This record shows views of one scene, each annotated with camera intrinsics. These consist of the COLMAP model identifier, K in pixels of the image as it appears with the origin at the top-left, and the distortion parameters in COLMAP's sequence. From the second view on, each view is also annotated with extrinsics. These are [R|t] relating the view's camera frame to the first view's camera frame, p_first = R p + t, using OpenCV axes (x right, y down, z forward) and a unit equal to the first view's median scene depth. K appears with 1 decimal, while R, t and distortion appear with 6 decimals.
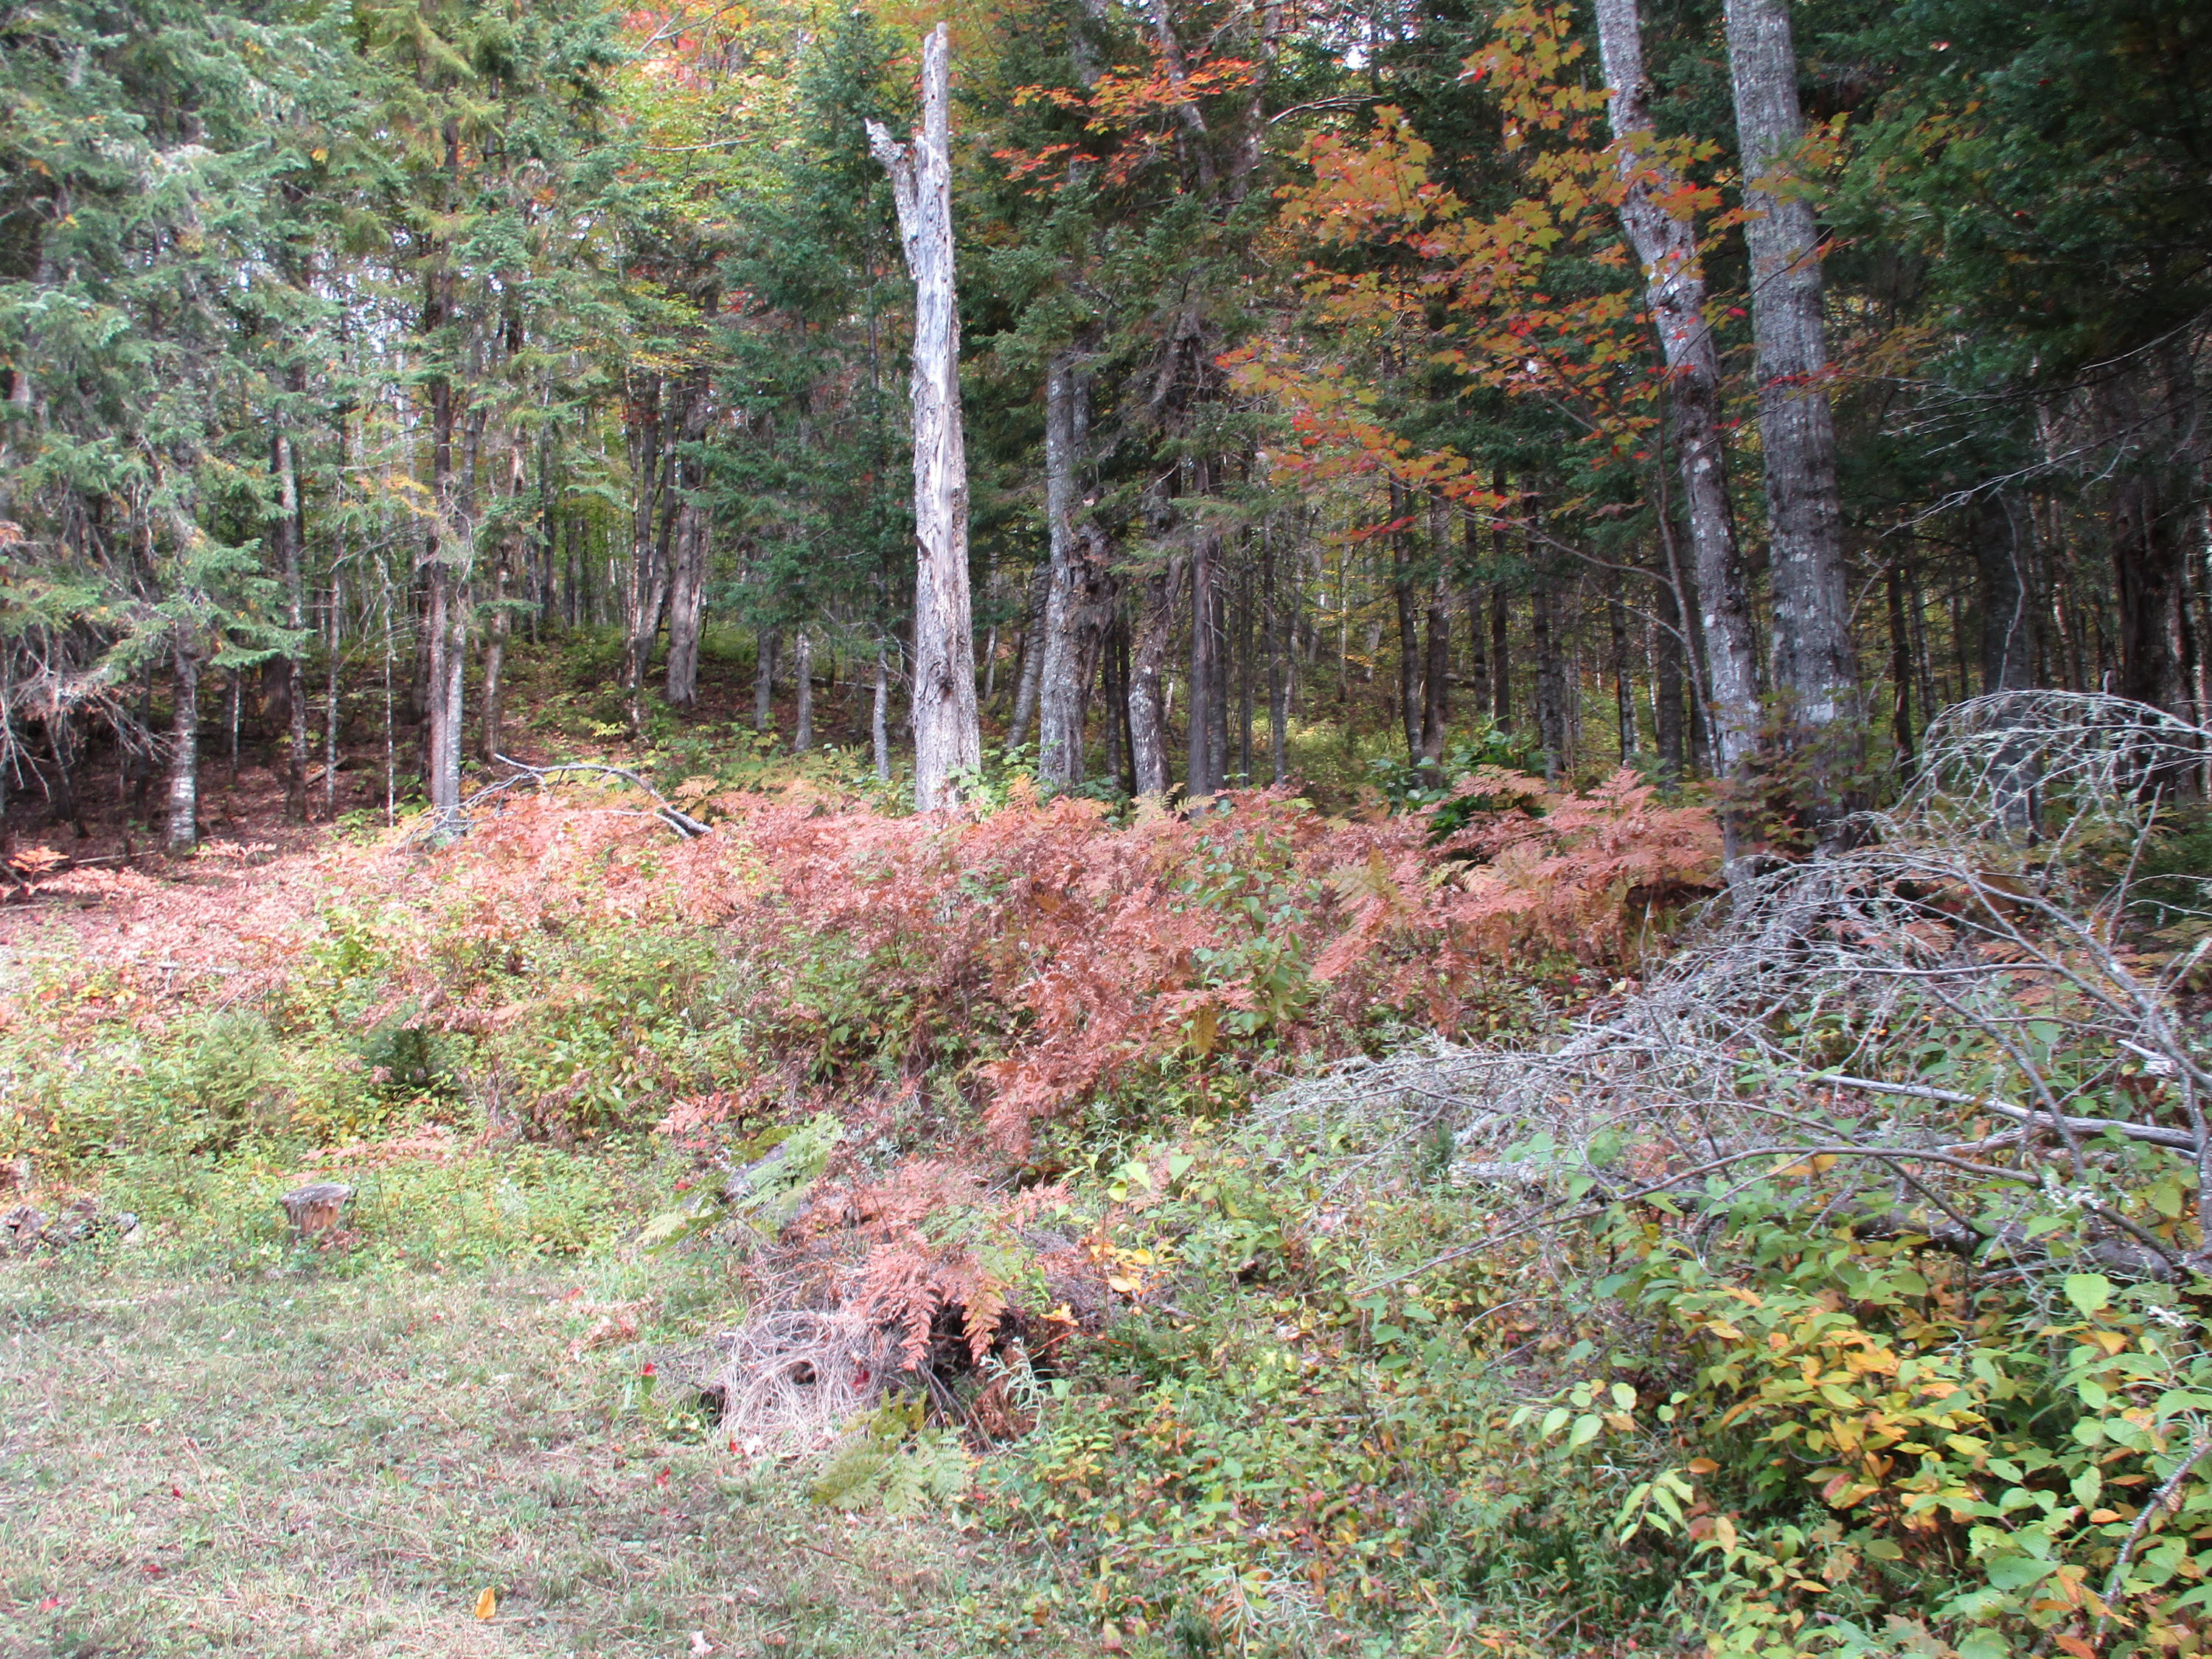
lens RADIAL K [[1820.8, 0, 1115.3], [0, 1820.8, 791.0], [0, 0, 1]] dist [-0.033161, 0.003284]
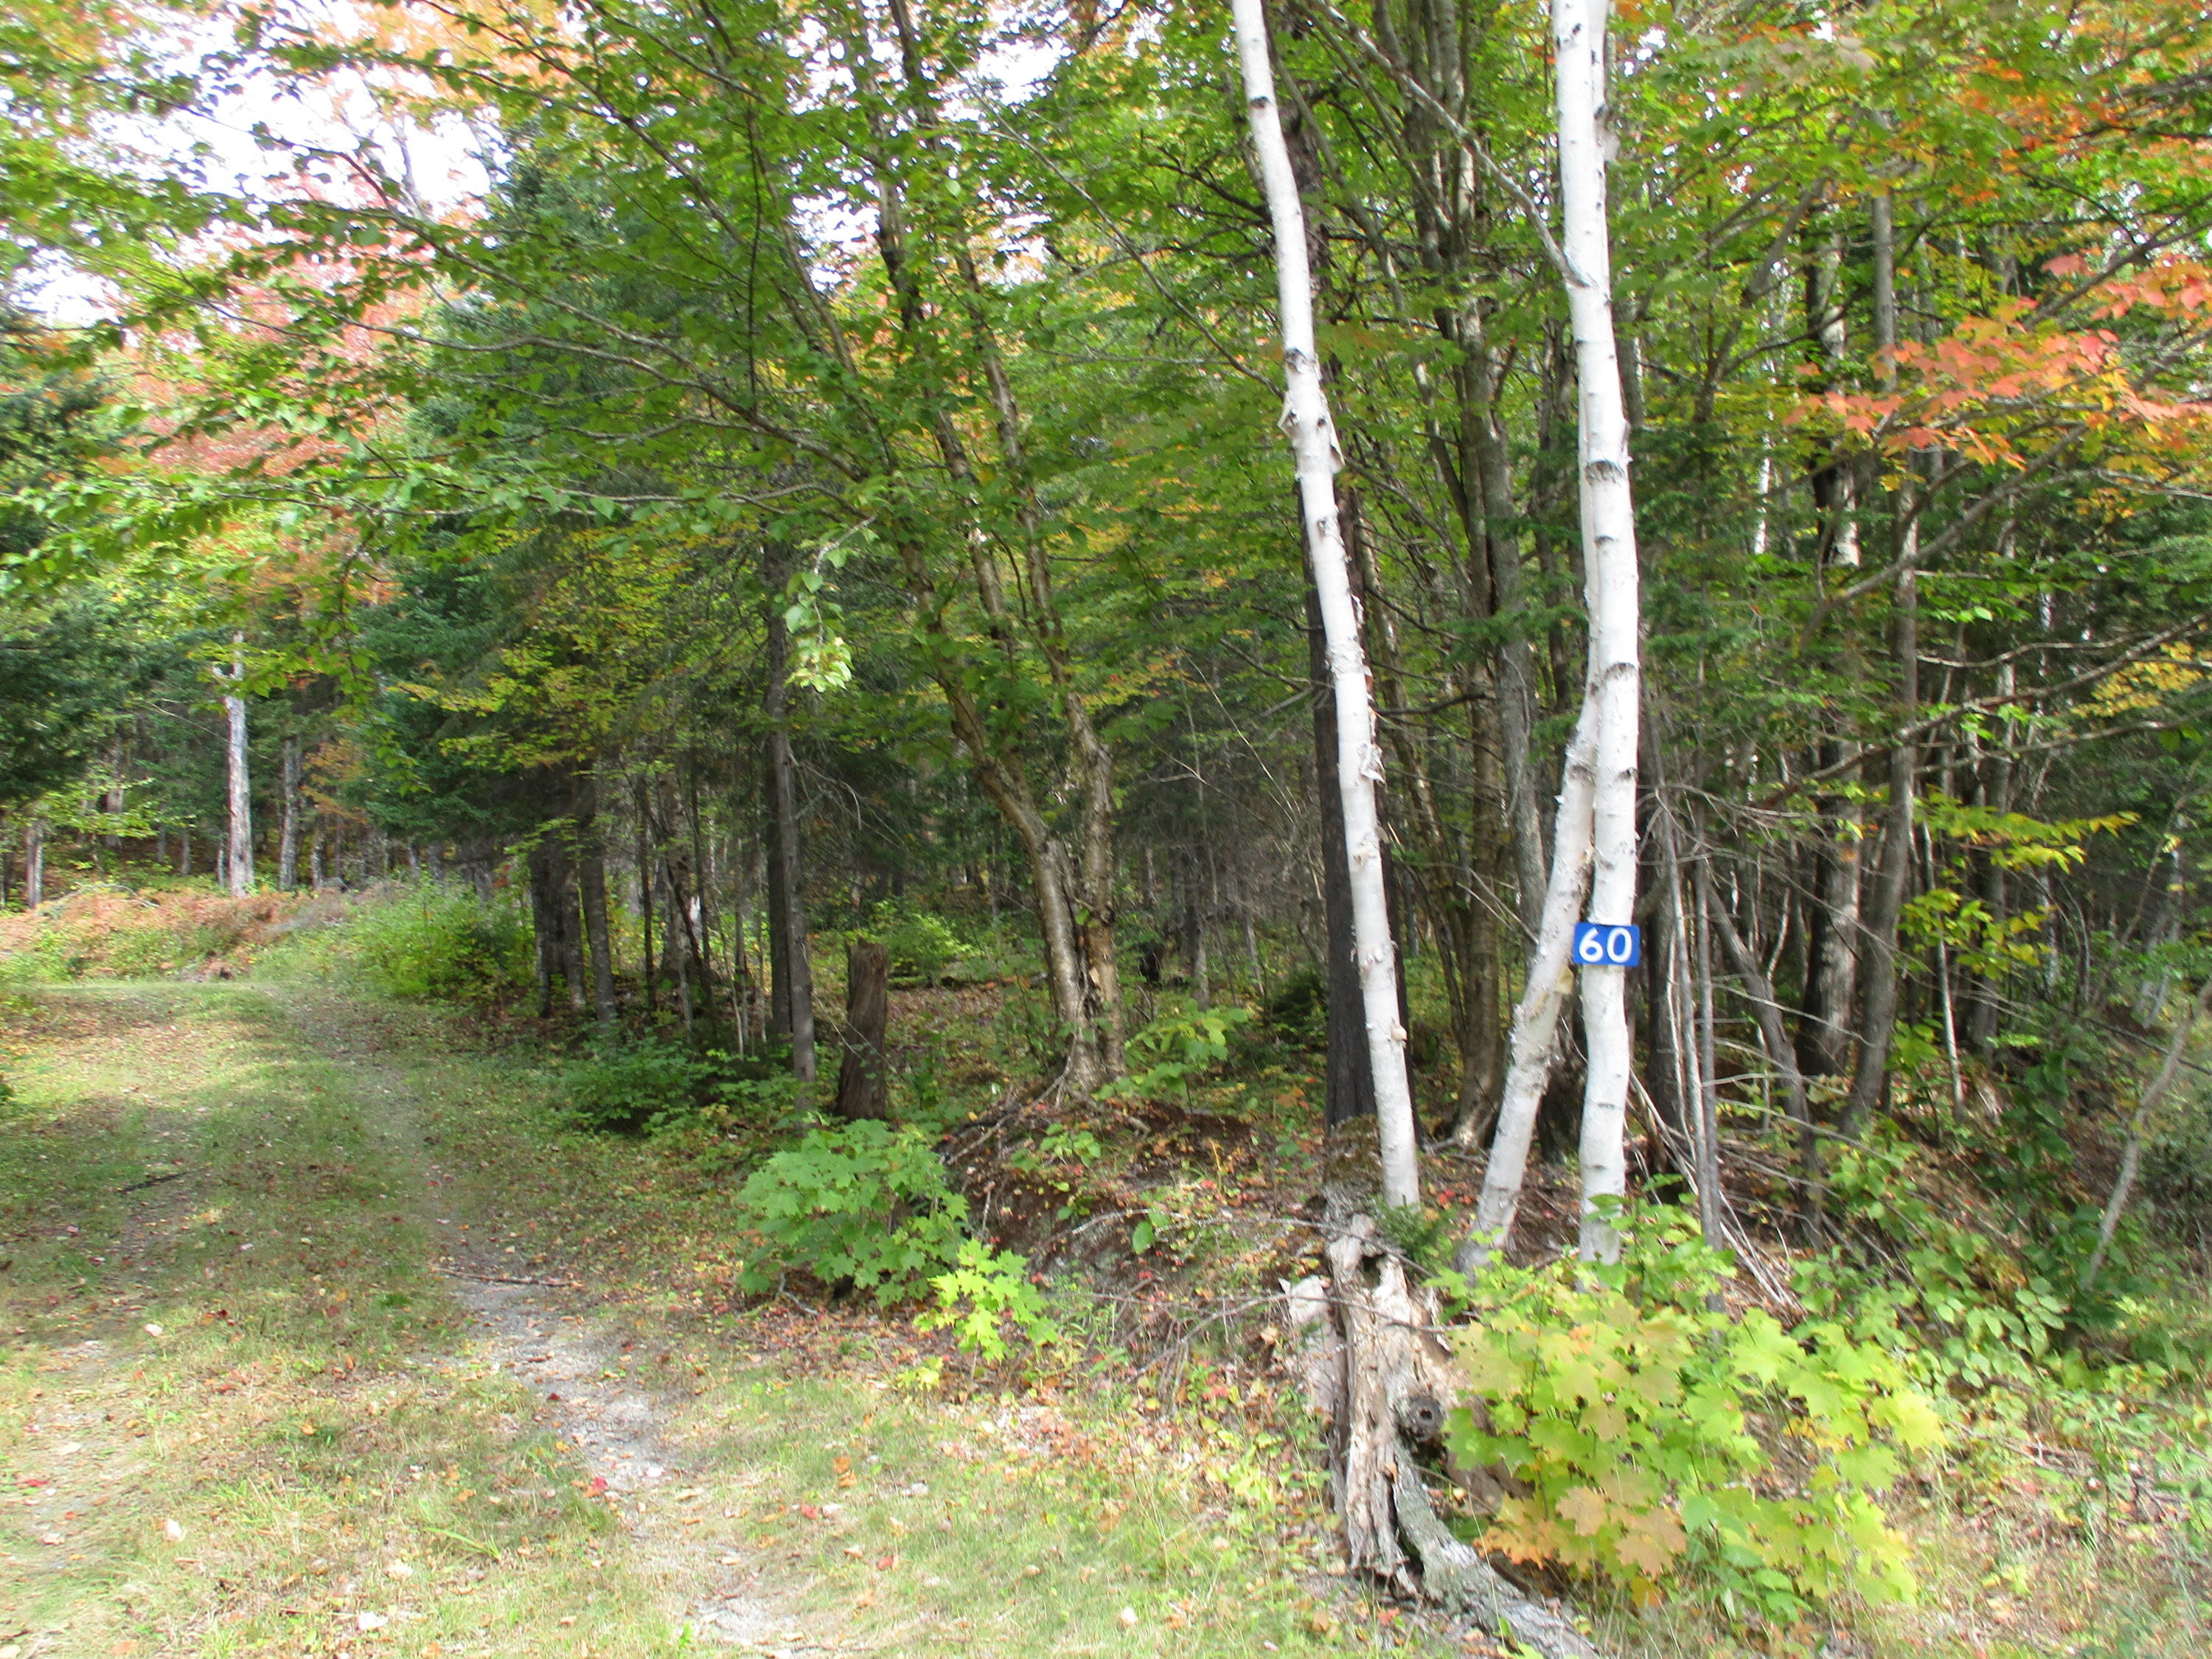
lens RADIAL K [[1804.7, 0, 1114.9], [0, 1804.7, 792.0], [0, 0, 1]] dist [-0.033158, 0.000753]
pose [[0.948981, -0.008865, 0.315208, 0.357624], [0.023892, 0.998753, -0.043840, 0.000847], [-0.314426, 0.049134, 0.948010, -2.360144]]
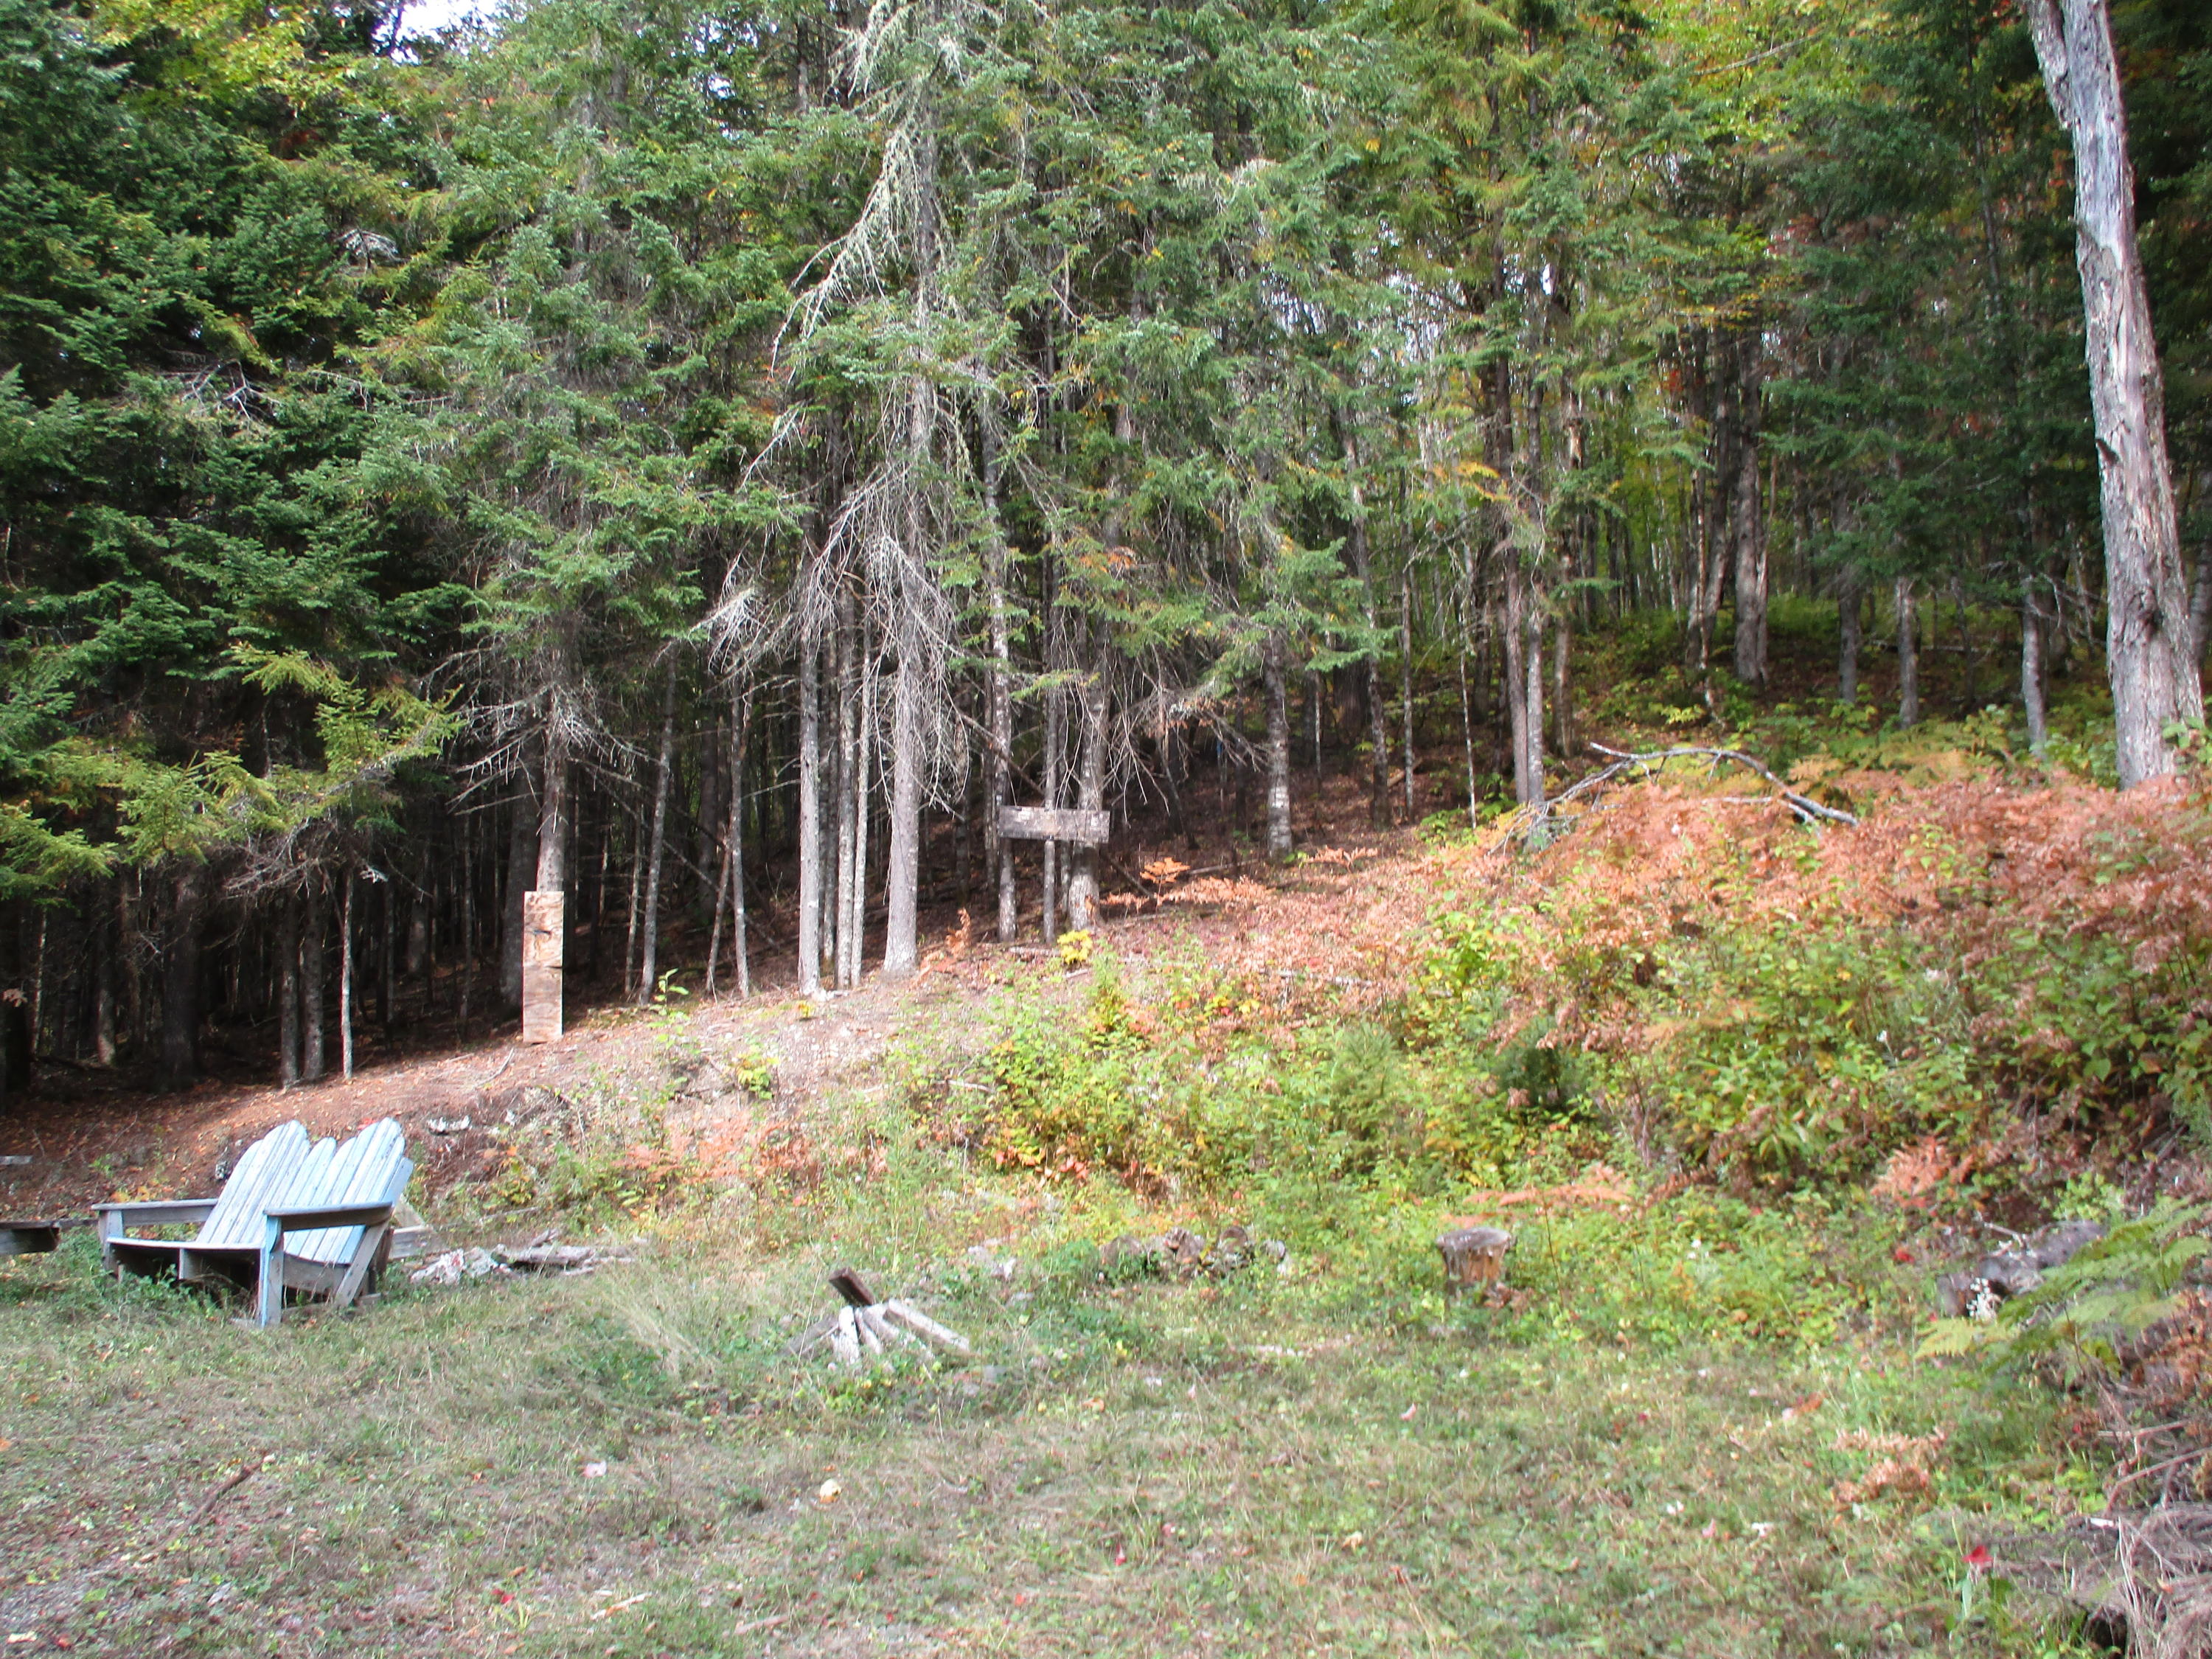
lens RADIAL K [[1832.9, 0, 1122.8], [0, 1832.9, 796.4], [0, 0, 1]] dist [-0.015359, -0.002339]
pose [[0.852049, -0.047122, -0.521337, -0.063556], [0.049935, 0.998715, -0.008658, 0.002894], [0.521075, -0.018656, 0.853307, 0.084814]]
